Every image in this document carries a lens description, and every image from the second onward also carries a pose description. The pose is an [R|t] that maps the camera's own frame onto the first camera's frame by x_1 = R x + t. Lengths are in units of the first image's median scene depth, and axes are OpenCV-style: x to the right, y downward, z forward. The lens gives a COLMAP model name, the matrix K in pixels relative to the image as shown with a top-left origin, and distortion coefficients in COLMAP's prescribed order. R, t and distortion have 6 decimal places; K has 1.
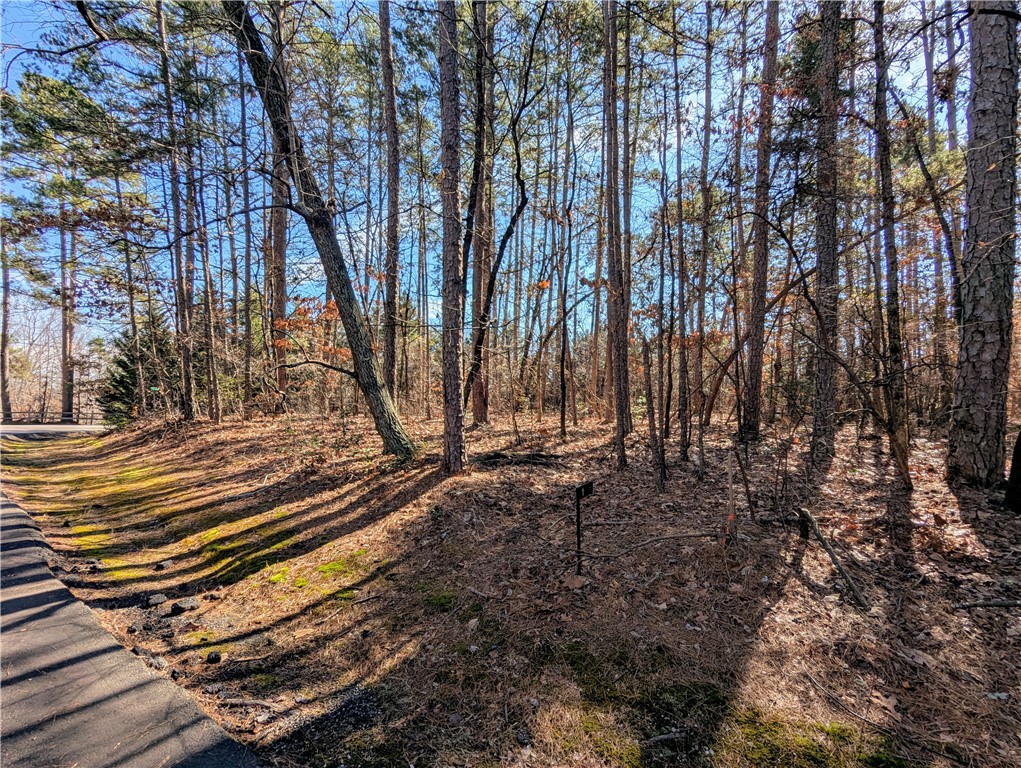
lens RADIAL K [[479.3, 0, 512.9], [0, 479.3, 384.8], [0, 0, 1]] dist [-0.010207, 0.002810]
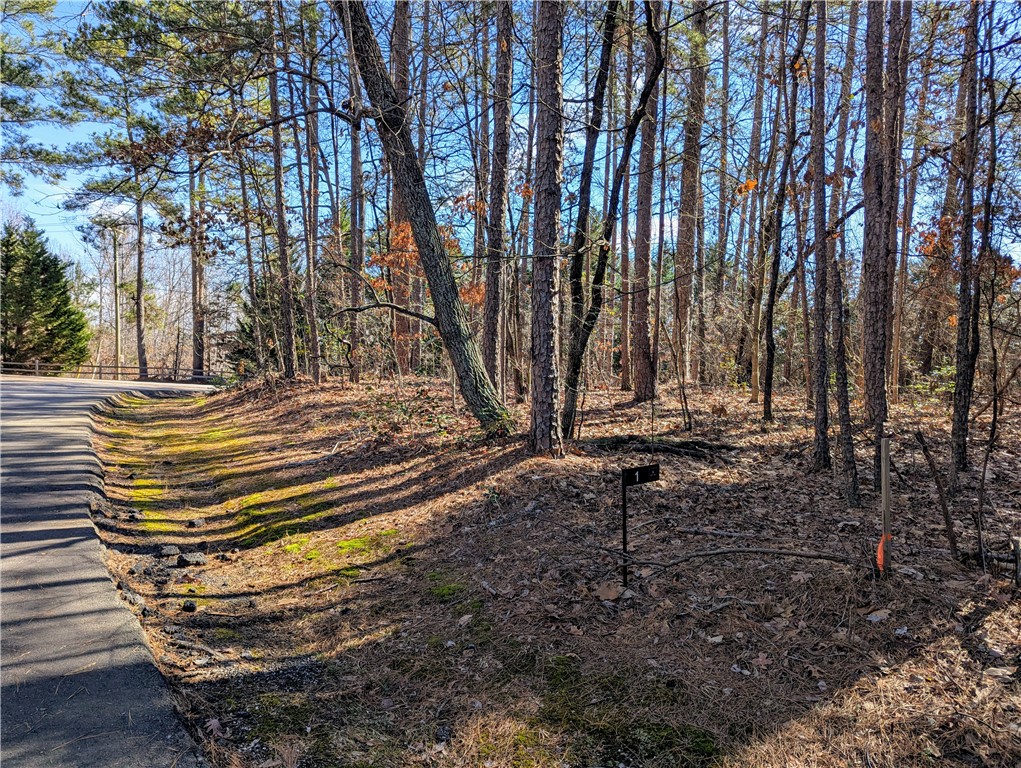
lens RADIAL K [[709.5, 0, 518.5], [0, 709.5, 378.9], [0, 0, 1]] dist [0.033392, -0.031069]
pose [[0.940288, 0.034006, -0.338676, 0.298846], [-0.019225, 0.998714, 0.046906, 0.024694], [0.339835, -0.037594, 0.939733, -0.066834]]
